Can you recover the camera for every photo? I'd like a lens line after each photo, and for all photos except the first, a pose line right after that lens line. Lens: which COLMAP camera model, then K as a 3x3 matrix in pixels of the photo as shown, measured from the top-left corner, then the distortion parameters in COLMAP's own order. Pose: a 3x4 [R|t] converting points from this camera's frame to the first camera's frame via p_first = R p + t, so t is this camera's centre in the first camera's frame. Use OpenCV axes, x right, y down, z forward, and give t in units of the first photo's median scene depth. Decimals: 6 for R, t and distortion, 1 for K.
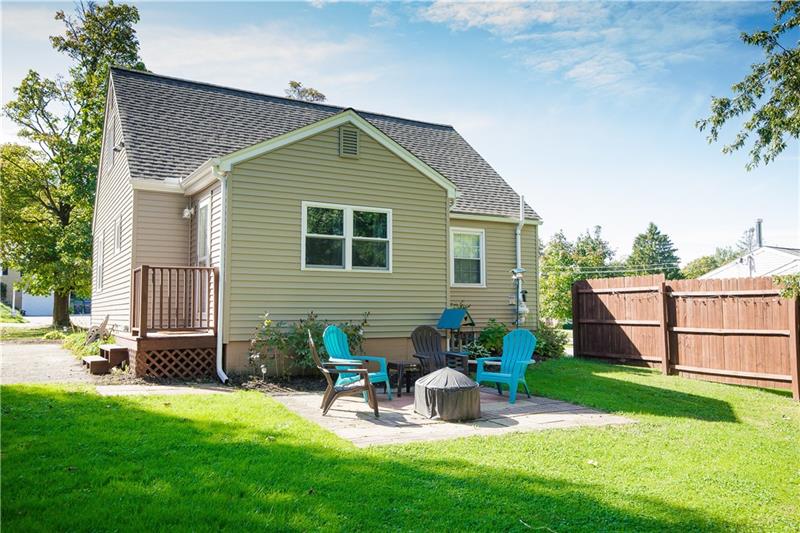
lens RADIAL K [[669.8, 0, 400.0], [0, 669.8, 266.5], [0, 0, 1]] dist [0.036218, 0.002953]
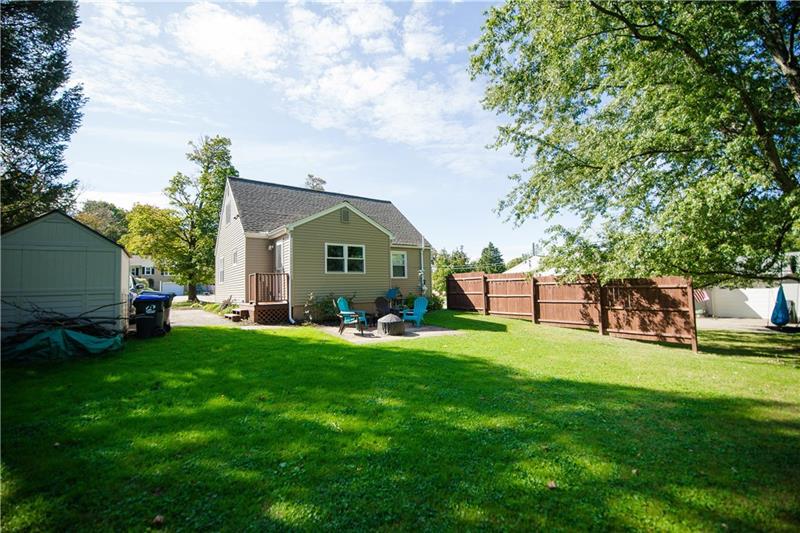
lens RADIAL K [[351.5, 0, 400.0], [0, 351.5, 266.5], [0, 0, 1]] dist [-0.002920, -0.000265]
pose [[0.994562, -0.015046, 0.103053, -0.016824], [0.014656, 0.999882, 0.004539, -0.017221], [-0.103109, -0.003004, 0.994666, -0.176502]]
